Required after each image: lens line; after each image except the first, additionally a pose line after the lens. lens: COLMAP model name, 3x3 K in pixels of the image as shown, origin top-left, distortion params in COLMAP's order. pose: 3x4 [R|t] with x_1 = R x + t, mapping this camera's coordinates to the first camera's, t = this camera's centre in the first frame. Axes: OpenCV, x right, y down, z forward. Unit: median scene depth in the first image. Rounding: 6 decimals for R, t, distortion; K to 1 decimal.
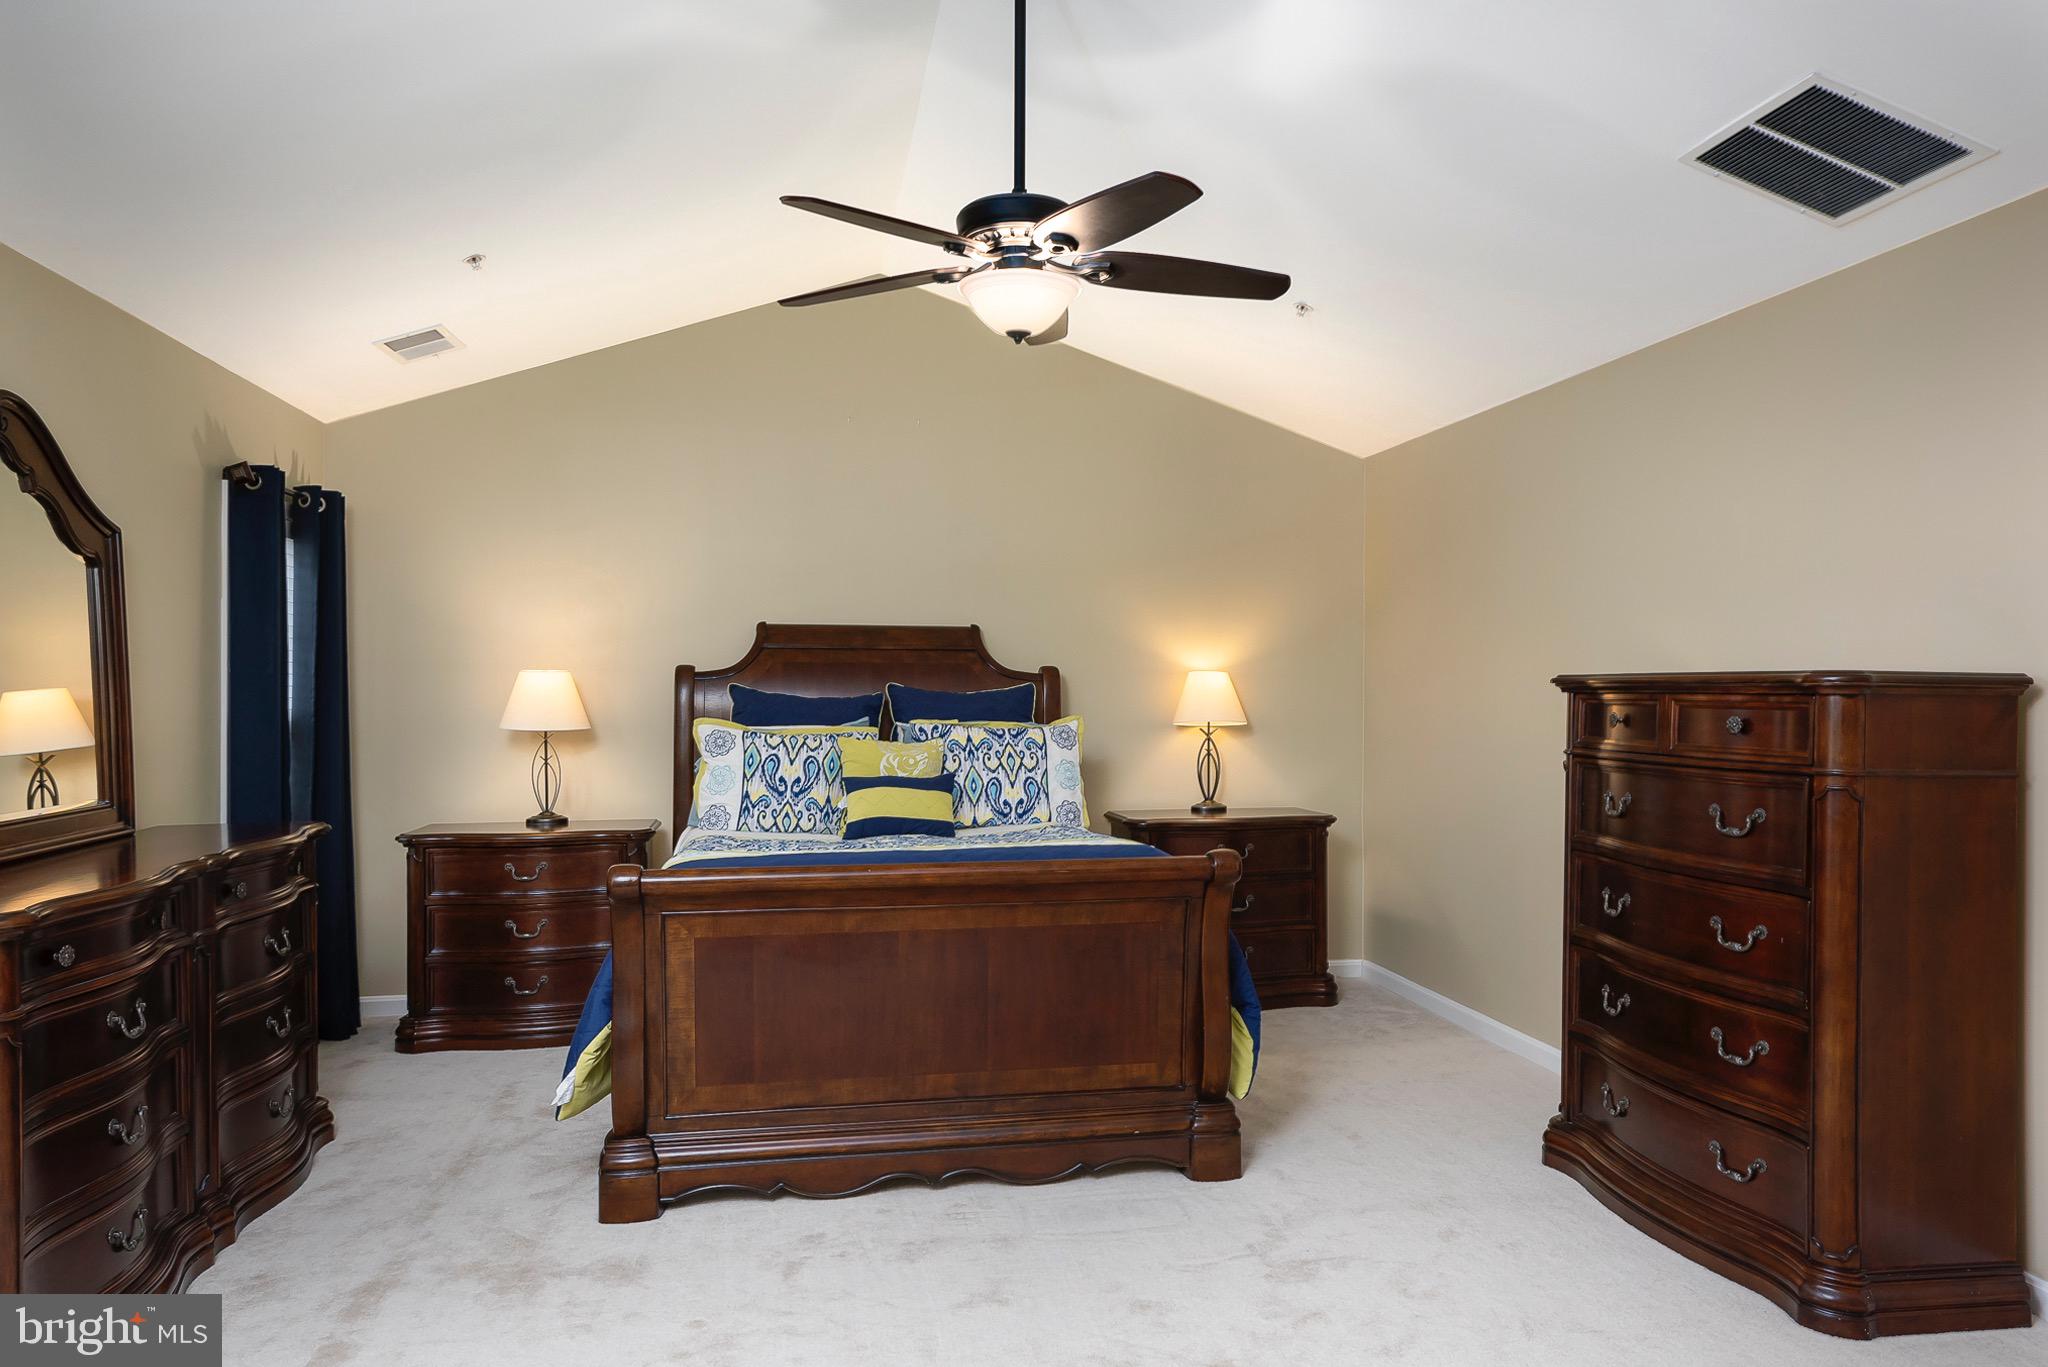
lens RADIAL K [[1369.3, 0, 1024.0], [0, 1369.3, 683.5], [0, 0, 1]] dist [0.020119, 0.002860]
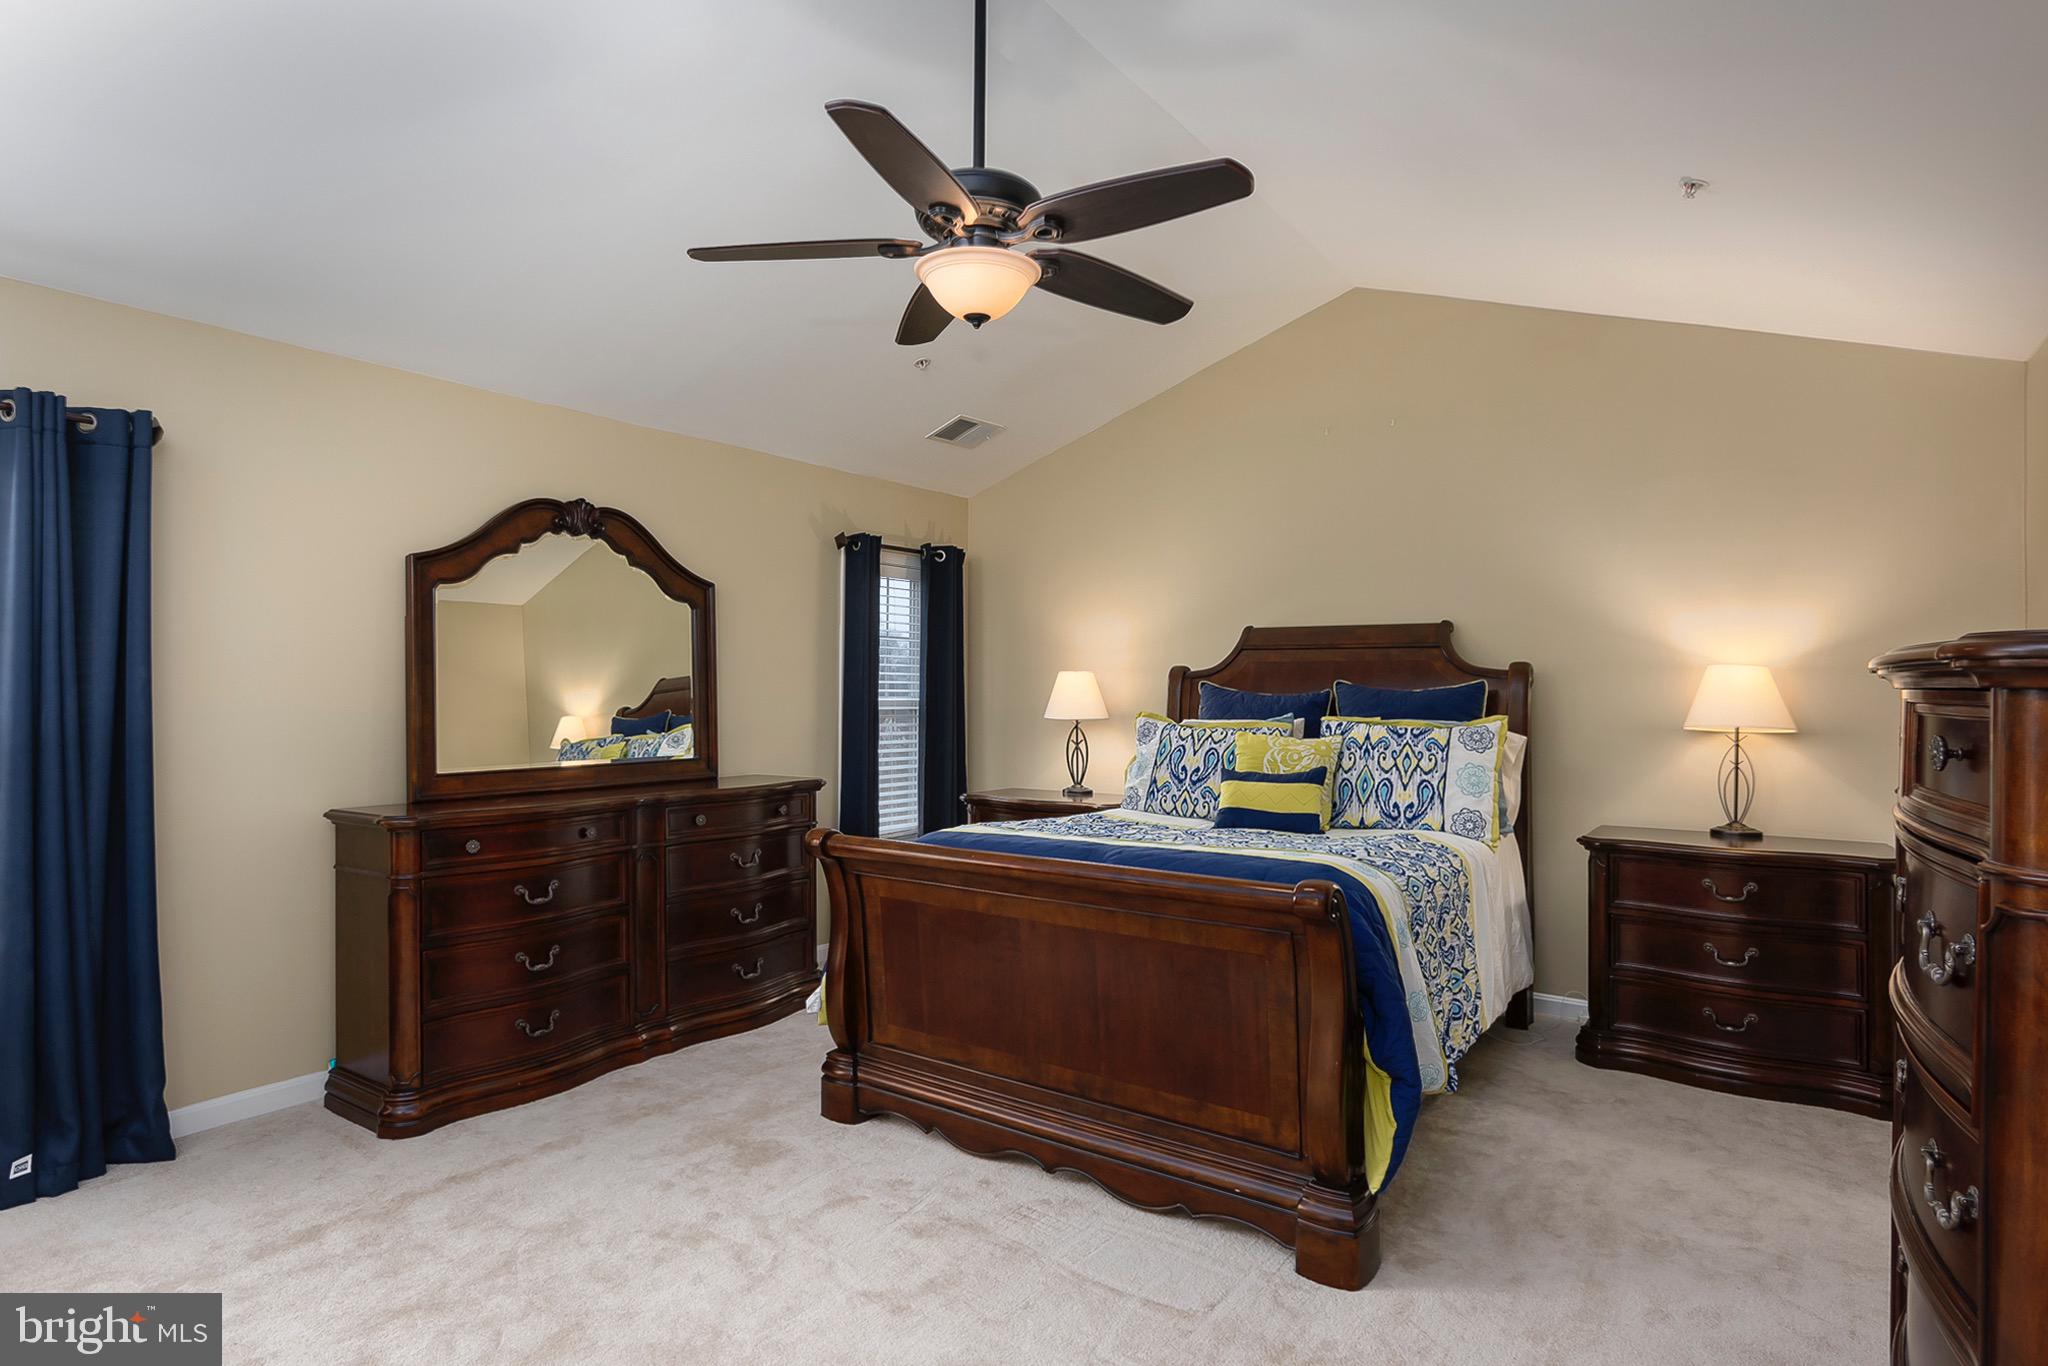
lens RADIAL K [[1050.7, 0, 1024.0], [0, 1050.7, 683.0], [0, 0, 1]] dist [-0.025621, -0.000171]
pose [[0.699411, -0.004568, -0.714705, 0.331956], [0.001428, 0.999987, -0.004994, 0.005602], [0.714718, 0.002472, 0.699408, 0.315059]]
